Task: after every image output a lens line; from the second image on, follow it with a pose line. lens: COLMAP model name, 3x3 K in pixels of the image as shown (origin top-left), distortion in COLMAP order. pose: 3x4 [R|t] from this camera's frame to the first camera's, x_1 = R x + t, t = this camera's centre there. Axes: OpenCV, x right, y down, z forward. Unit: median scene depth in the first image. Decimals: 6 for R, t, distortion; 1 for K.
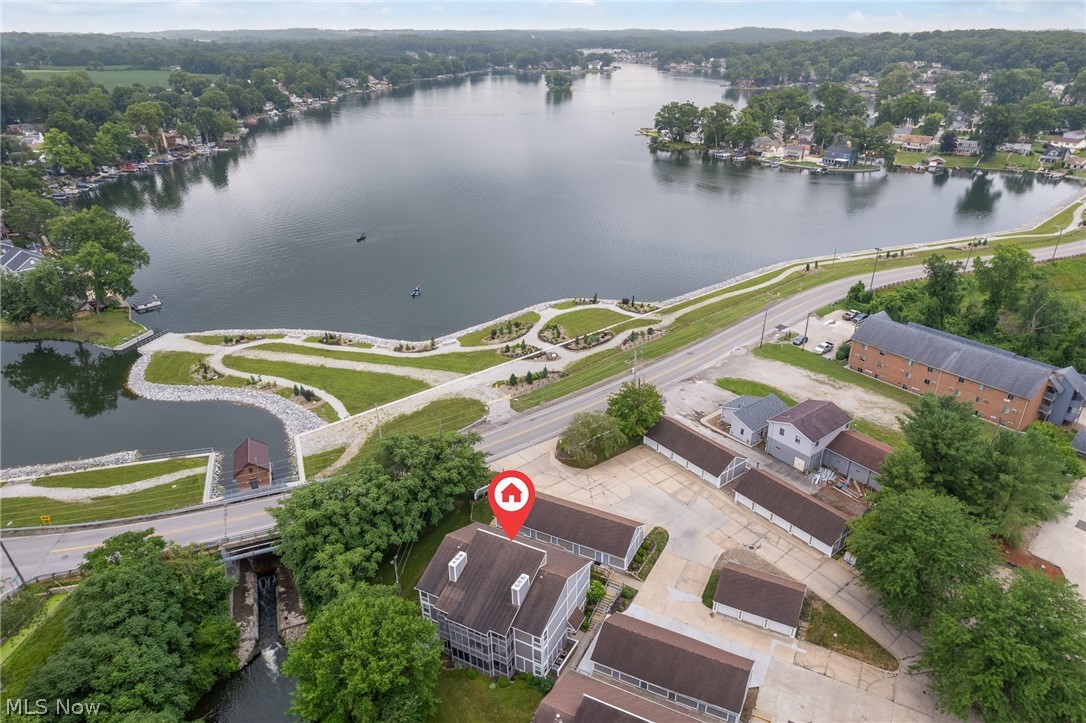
lens RADIAL K [[681.3, 0, 547.0], [0, 681.3, 382.7], [0, 0, 1]] dist [-0.082057, 0.063917]
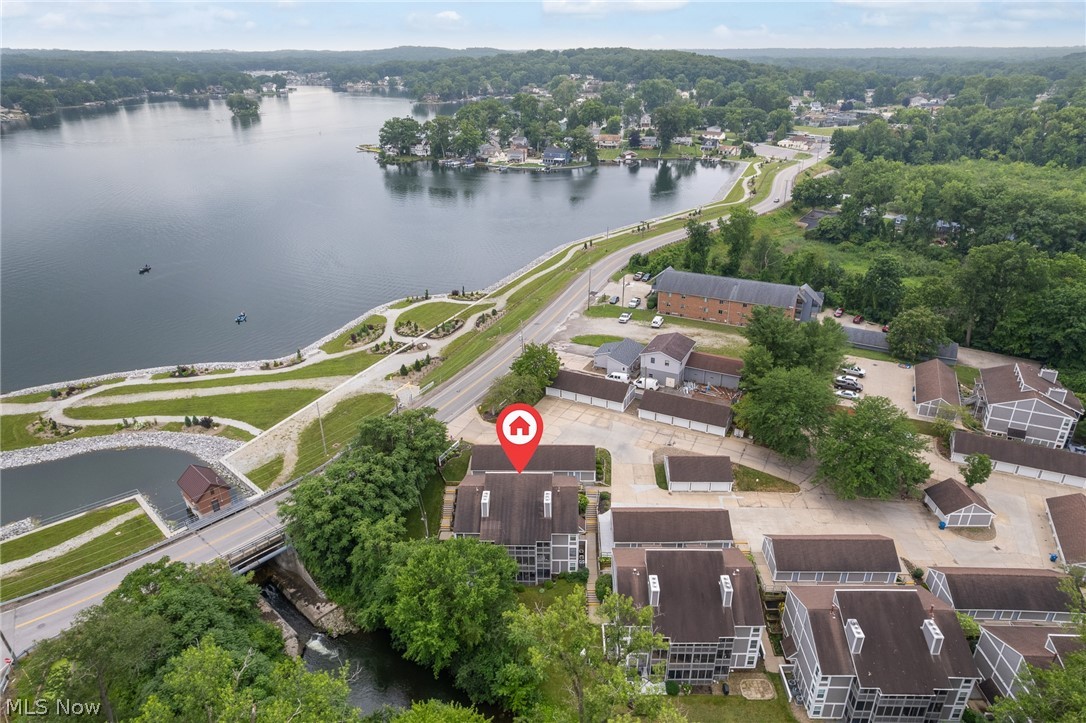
lens RADIAL K [[681.3, 0, 547.0], [0, 681.3, 382.7], [0, 0, 1]] dist [-0.082057, 0.063917]
pose [[0.899849, -0.190278, 0.392513, -0.217166], [0.199486, 0.979742, 0.017621, 0.033477], [-0.387915, 0.062444, 0.919578, -0.057154]]
